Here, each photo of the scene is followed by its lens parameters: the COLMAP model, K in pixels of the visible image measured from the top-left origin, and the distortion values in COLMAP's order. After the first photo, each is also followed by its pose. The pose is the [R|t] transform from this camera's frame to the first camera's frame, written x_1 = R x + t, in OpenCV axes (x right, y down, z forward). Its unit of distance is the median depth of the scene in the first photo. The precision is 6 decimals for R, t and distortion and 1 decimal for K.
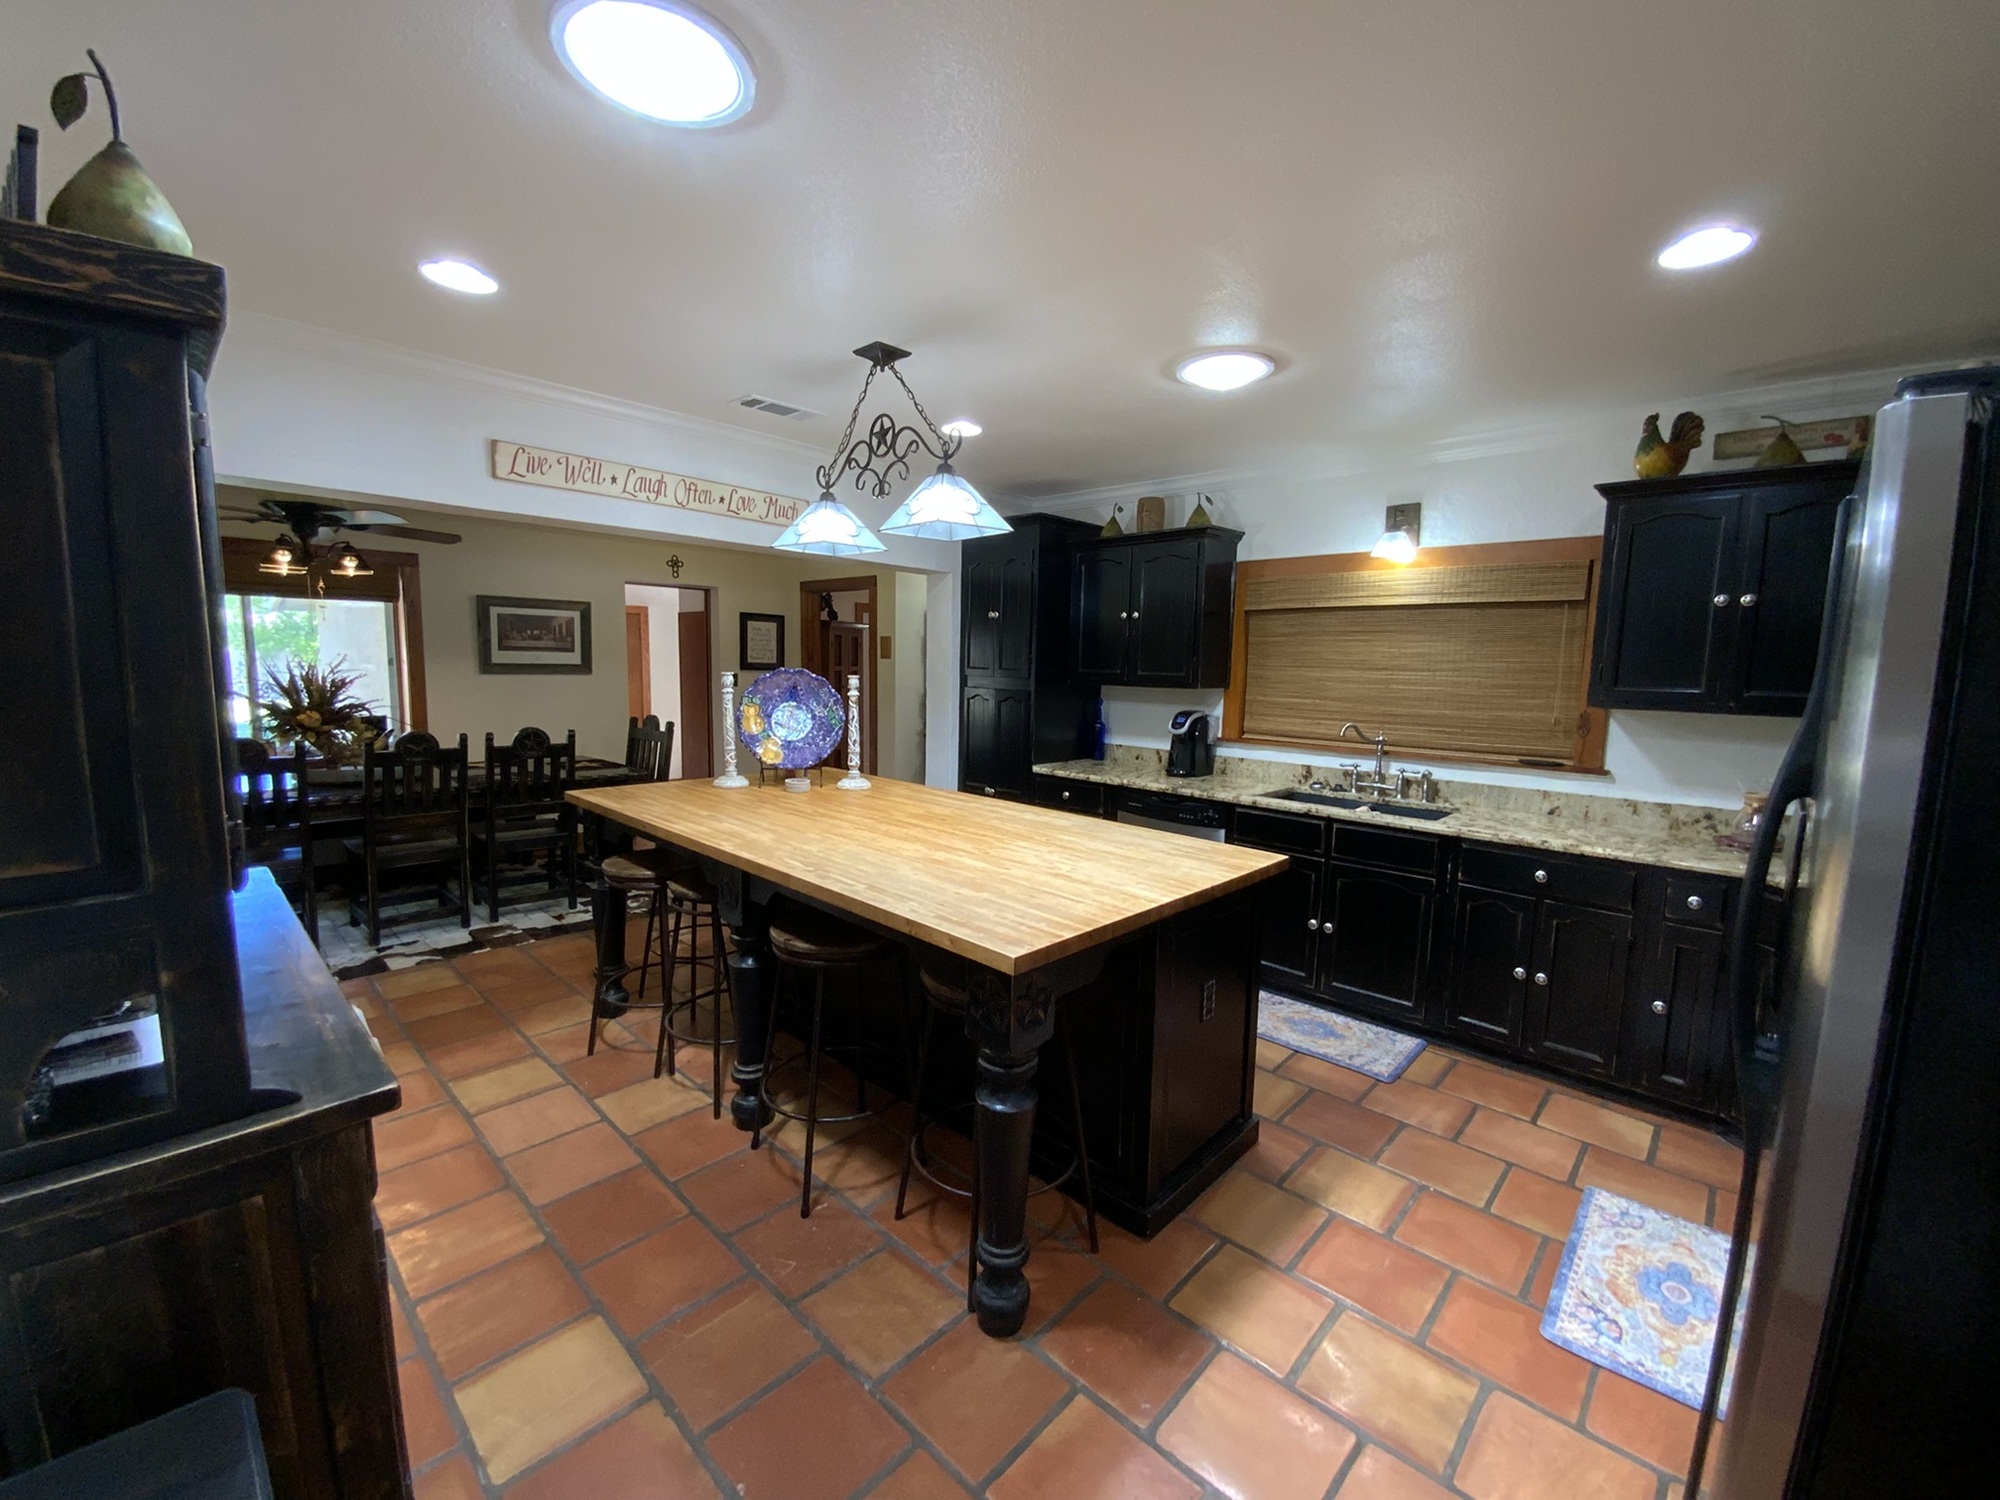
lens RADIAL K [[816.6, 0, 1007.4], [0, 816.6, 755.3], [0, 0, 1]] dist [0.027250, -0.000396]
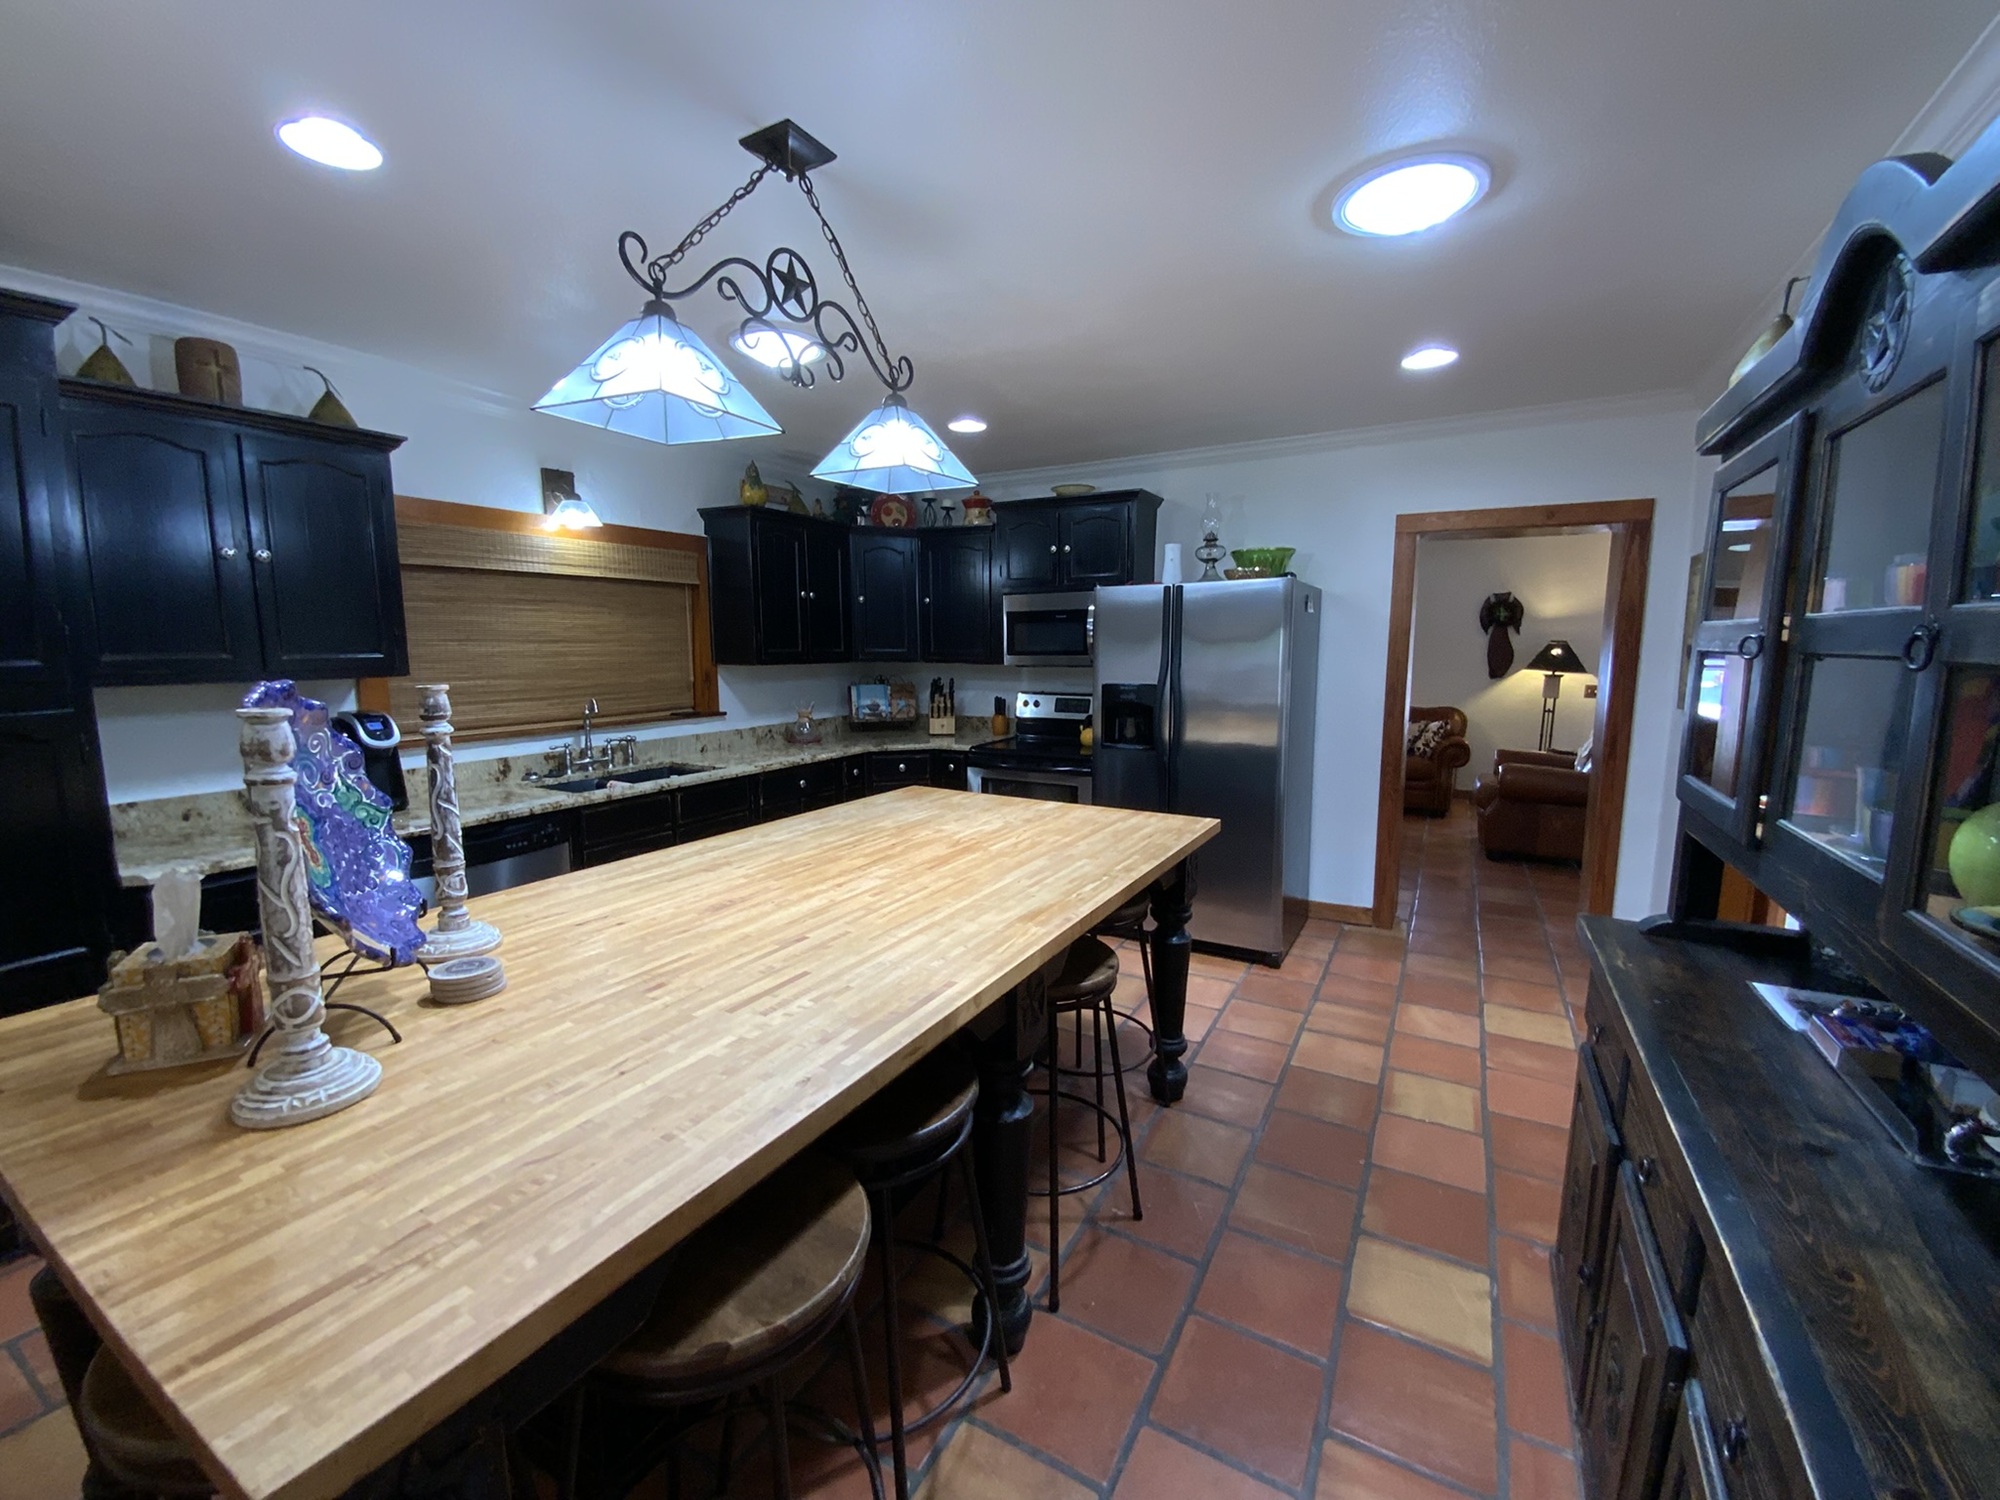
lens RADIAL K [[816.6, 0, 1005.2], [0, 816.6, 747.7], [0, 0, 1]] dist [0.027250, -0.000396]
pose [[-0.240881, -0.147498, 0.959281, -0.676939], [0.113716, 0.977288, 0.178821, -0.108670], [-0.963870, 0.152161, -0.218637, 0.821669]]
